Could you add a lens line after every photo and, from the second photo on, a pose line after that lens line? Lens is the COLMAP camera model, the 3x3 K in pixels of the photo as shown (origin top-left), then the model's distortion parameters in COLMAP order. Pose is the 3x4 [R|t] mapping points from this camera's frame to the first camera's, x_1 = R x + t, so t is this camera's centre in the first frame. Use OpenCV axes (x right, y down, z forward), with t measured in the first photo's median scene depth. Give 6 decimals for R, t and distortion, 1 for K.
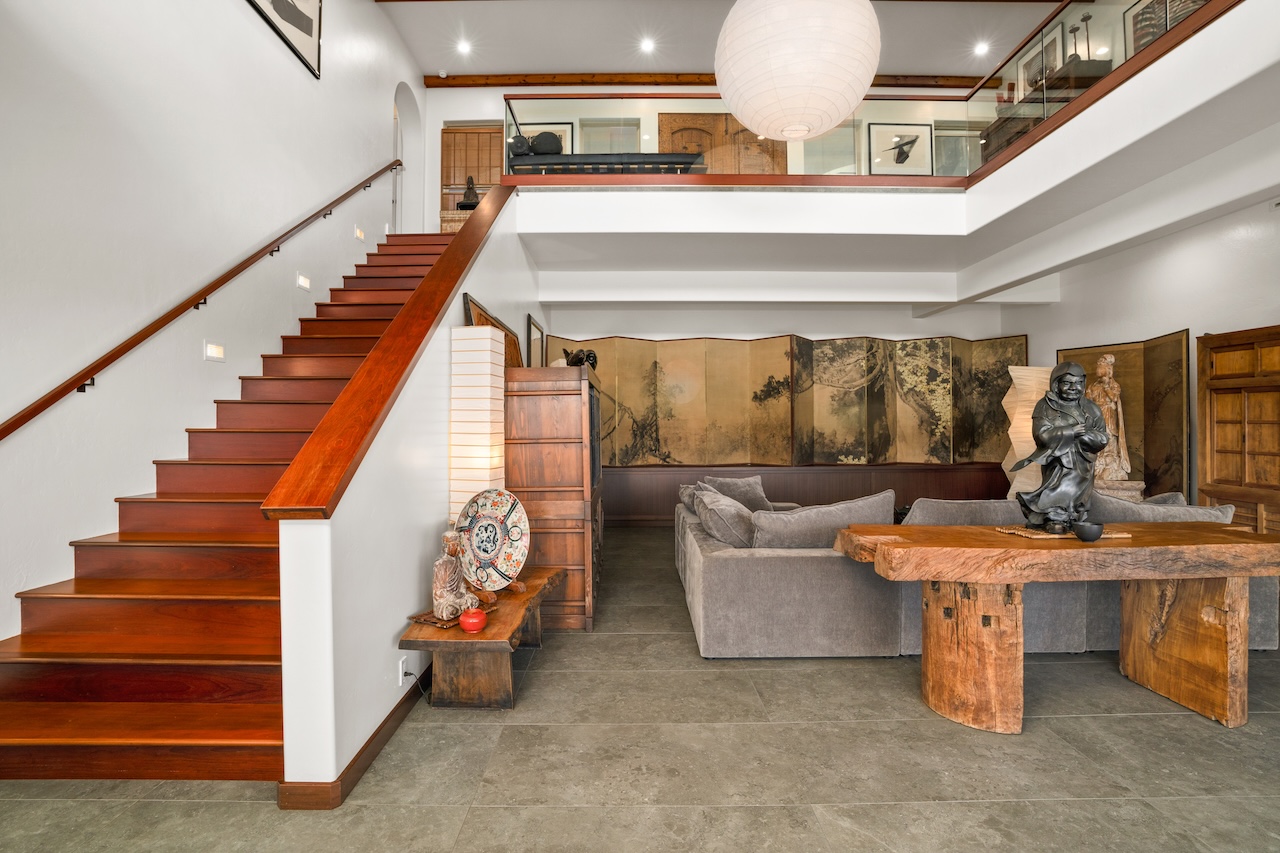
lens RADIAL K [[613.7, 0, 639.7], [0, 613.7, 420.2], [0, 0, 1]] dist [0.001625, 0.000520]
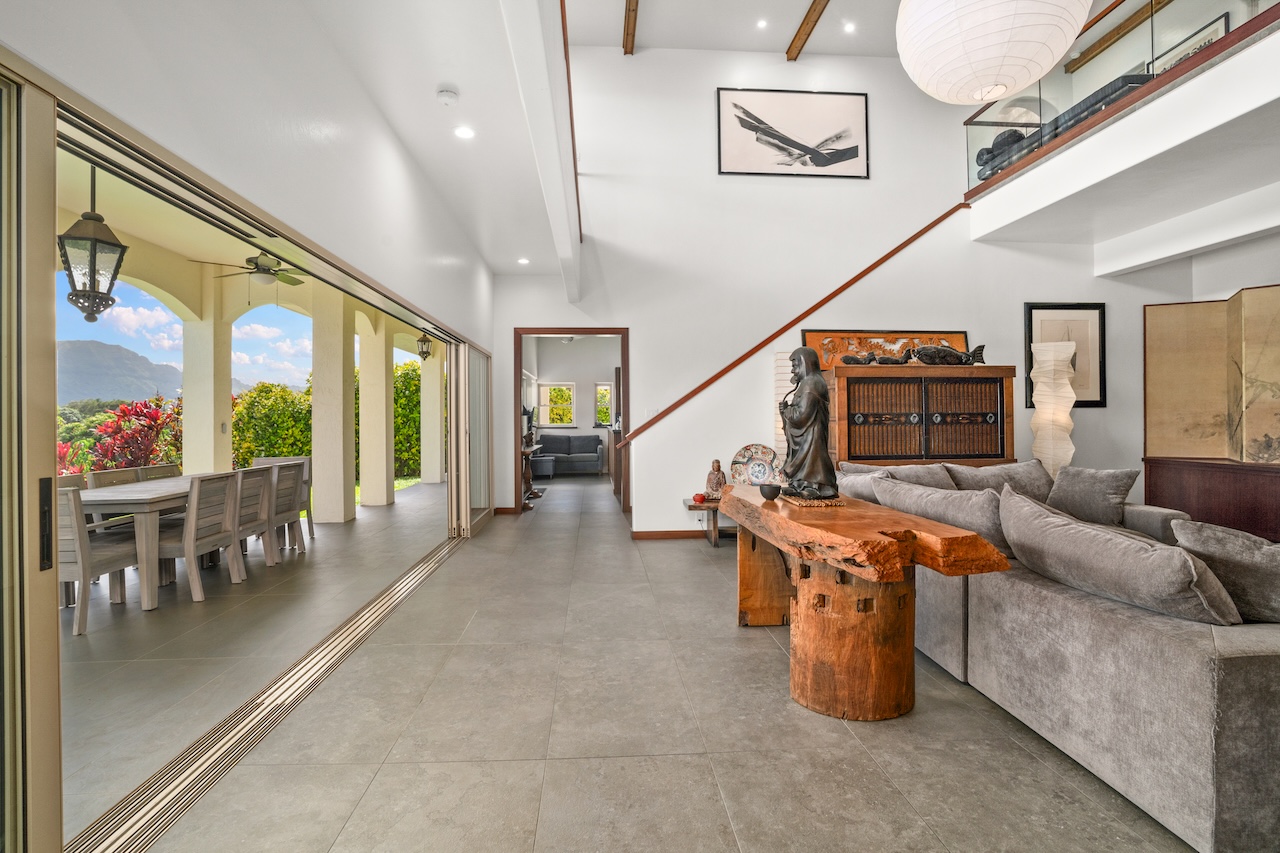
lens RADIAL K [[613.7, 0, 639.7], [0, 613.7, 420.2], [0, 0, 1]] dist [0.001625, 0.000520]
pose [[0.052407, 0.010728, -0.998568, 1.556525], [0.011751, 0.999866, 0.011359, 0.016131], [0.998557, -0.012330, 0.052274, 0.549012]]
